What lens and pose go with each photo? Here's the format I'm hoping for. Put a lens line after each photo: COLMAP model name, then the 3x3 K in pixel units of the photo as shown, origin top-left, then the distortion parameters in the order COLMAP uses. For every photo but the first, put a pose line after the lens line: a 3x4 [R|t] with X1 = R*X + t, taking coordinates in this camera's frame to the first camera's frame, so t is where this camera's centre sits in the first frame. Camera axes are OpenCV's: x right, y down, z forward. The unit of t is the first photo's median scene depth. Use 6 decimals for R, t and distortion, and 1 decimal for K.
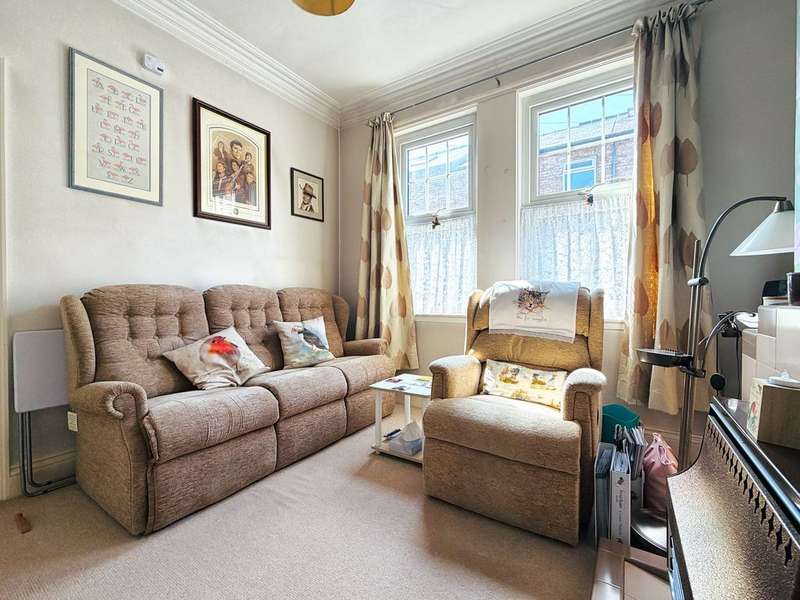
lens RADIAL K [[348.6, 0, 400.0], [0, 348.6, 300.0], [0, 0, 1]] dist [-0.001449, -0.000230]
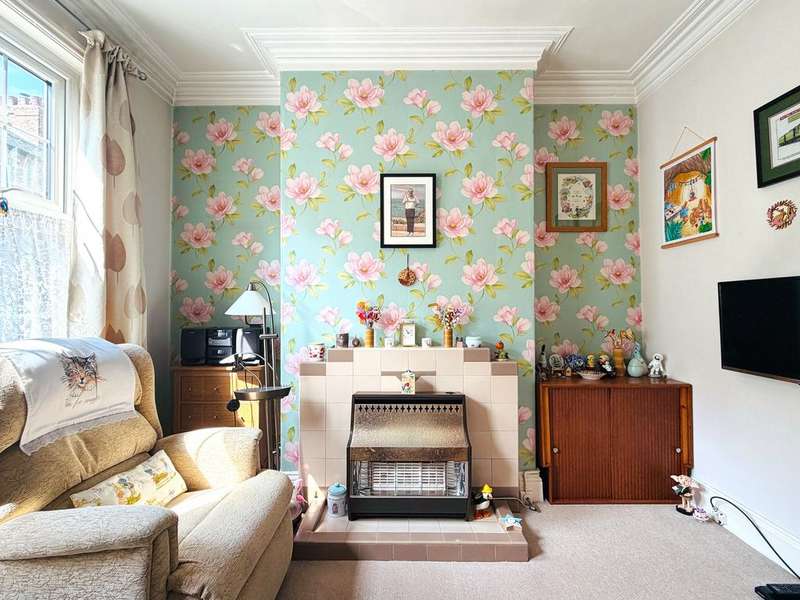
lens RADIAL K [[364.2, 0, 400.0], [0, 364.2, 300.0], [0, 0, 1]] dist [-0.000176, -0.000018]
pose [[-0.541515, 0.018973, 0.840477, -0.459291], [0.010995, 0.999820, -0.015486, -0.106498], [-0.840619, 0.000855, -0.541626, 0.830957]]
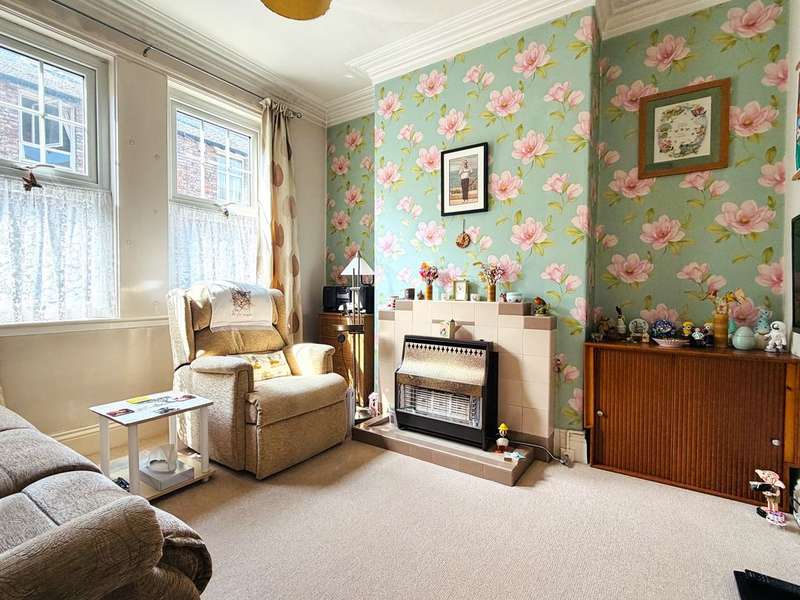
lens RADIAL K [[391.0, 0, 400.0], [0, 391.0, 300.0], [0, 0, 1]] dist [-0.000216, 0.000062]
pose [[0.020194, -0.025203, 0.999478, -0.874347], [0.002866, 0.999680, 0.025150, -0.025633], [-0.999792, 0.002356, 0.020259, 0.421433]]
